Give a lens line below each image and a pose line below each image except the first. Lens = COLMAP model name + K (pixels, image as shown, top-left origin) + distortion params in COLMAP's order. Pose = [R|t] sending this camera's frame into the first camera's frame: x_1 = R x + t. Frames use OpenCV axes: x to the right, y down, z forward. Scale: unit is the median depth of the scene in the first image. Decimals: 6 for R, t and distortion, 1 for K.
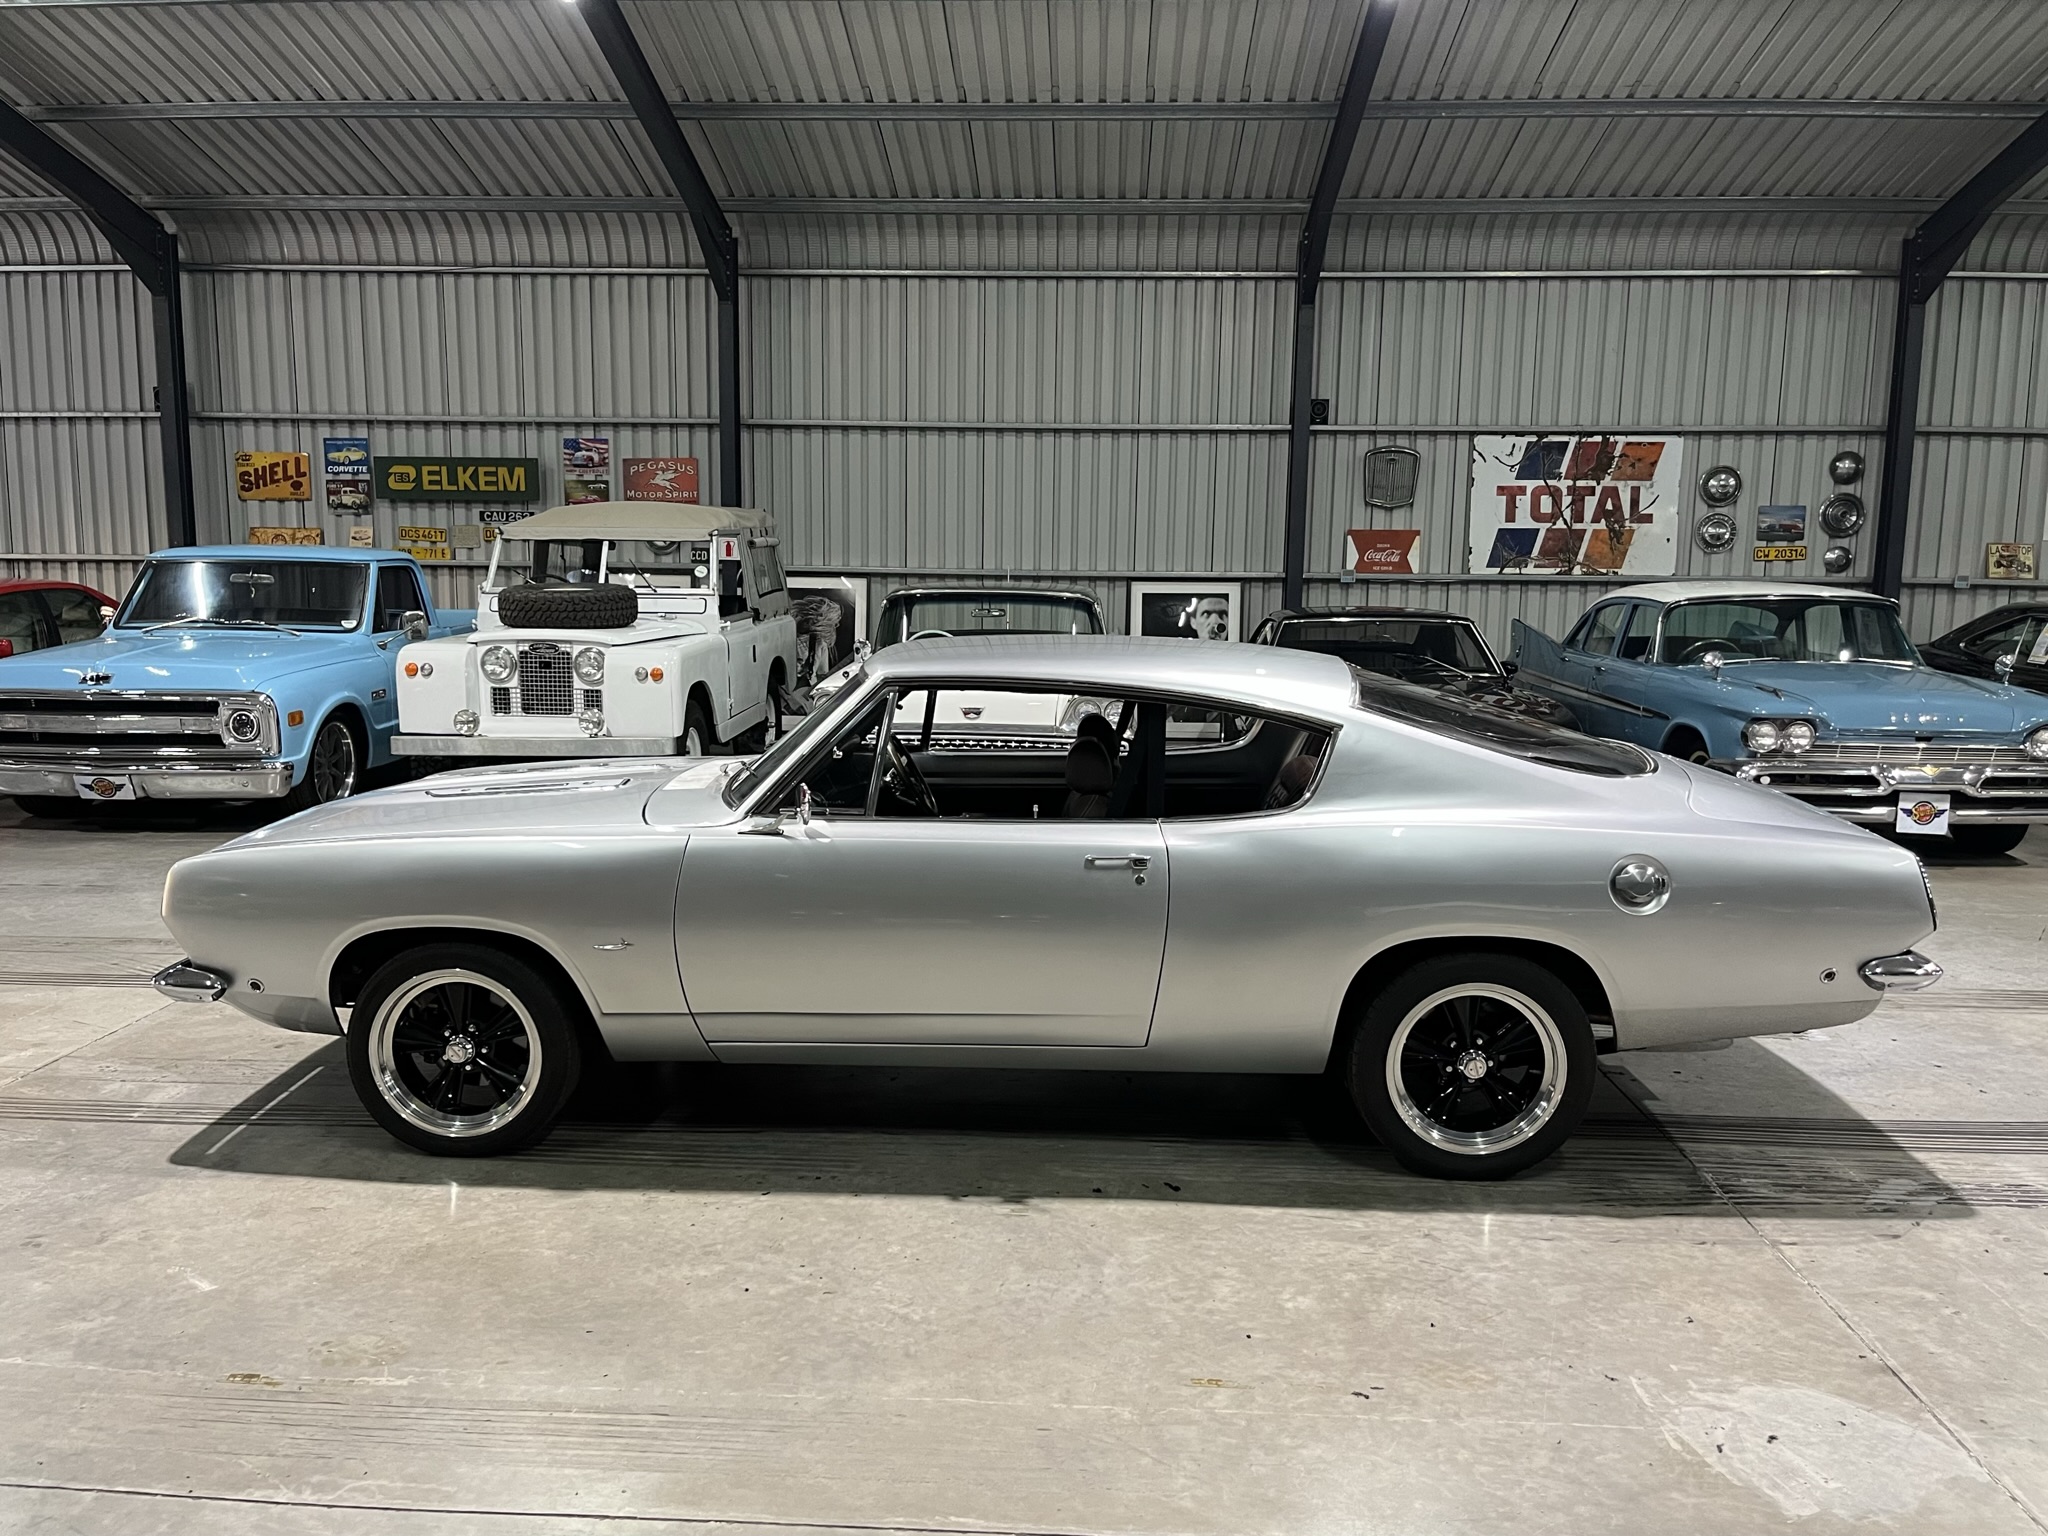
lens RADIAL K [[1552.5, 0, 1012.1], [0, 1552.5, 777.0], [0, 0, 1]] dist [0.072991, -0.114701]
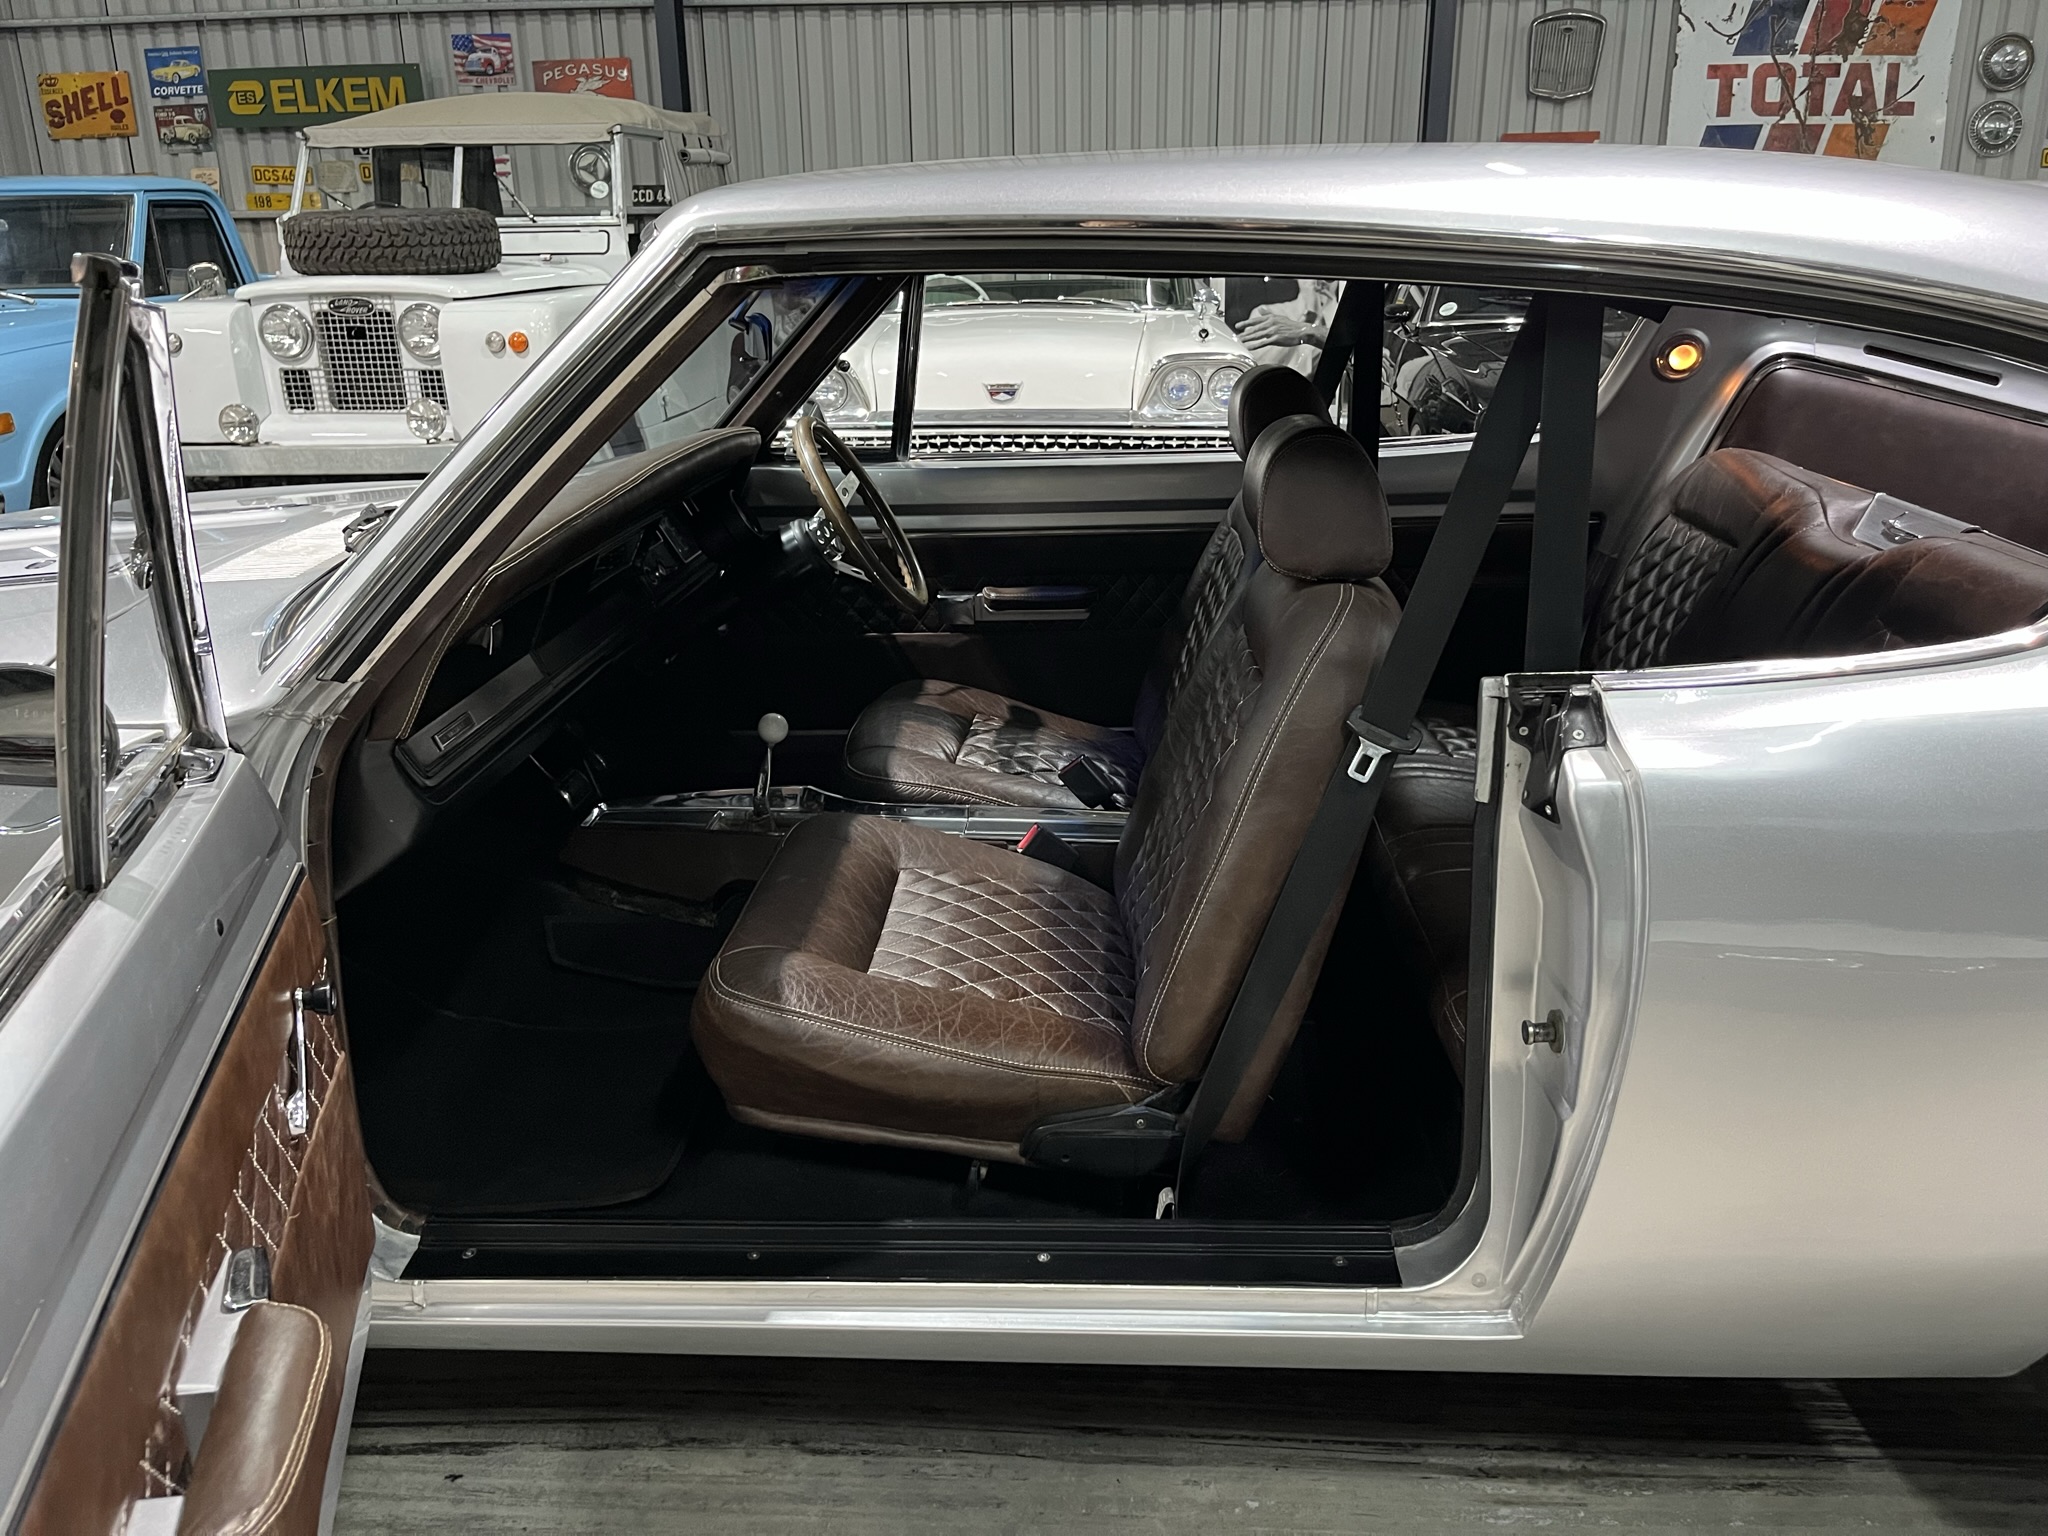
lens RADIAL K [[1552.5, 0, 1012.1], [0, 1552.5, 777.0], [0, 0, 1]] dist [0.072991, -0.114701]
pose [[0.999474, -0.017550, -0.027257, -0.003993], [0.022430, 0.981416, 0.190575, -0.004747], [0.023405, -0.191086, 0.981294, 0.202222]]
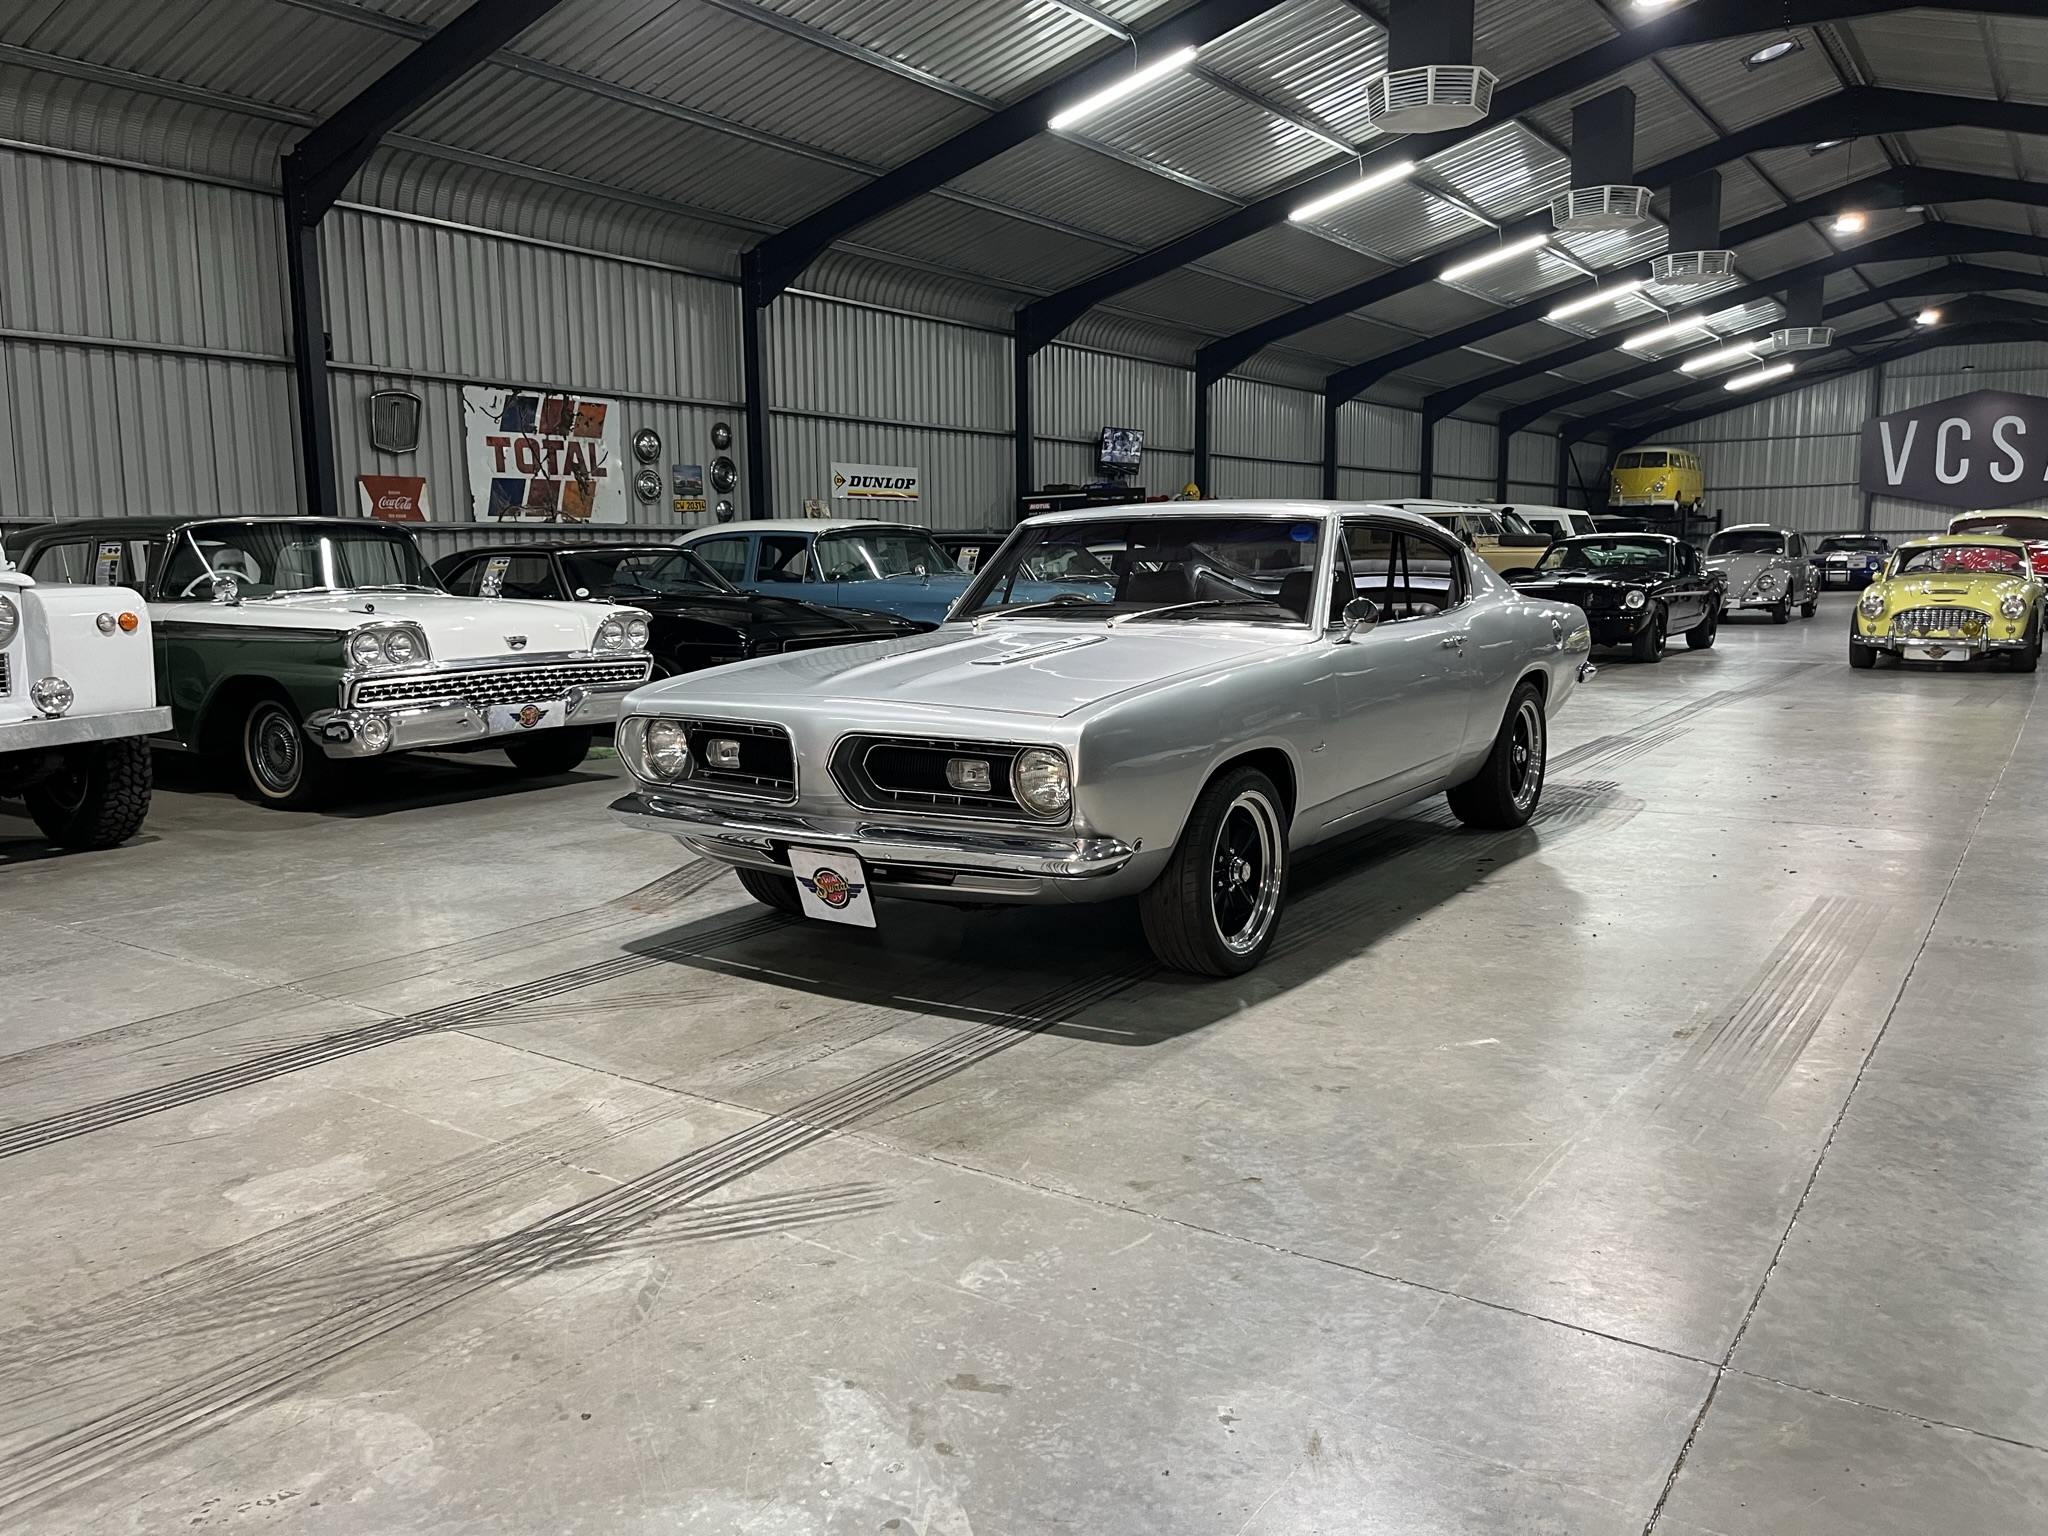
lens RADIAL K [[1552.5, 0, 1012.1], [0, 1552.5, 777.0], [0, 0, 1]] dist [0.072991, -0.114701]
pose [[0.526180, -0.139122, 0.838916, -0.404538], [0.136943, 0.987513, 0.077873, 0.002448], [-0.839274, 0.073908, 0.538661, 0.172098]]
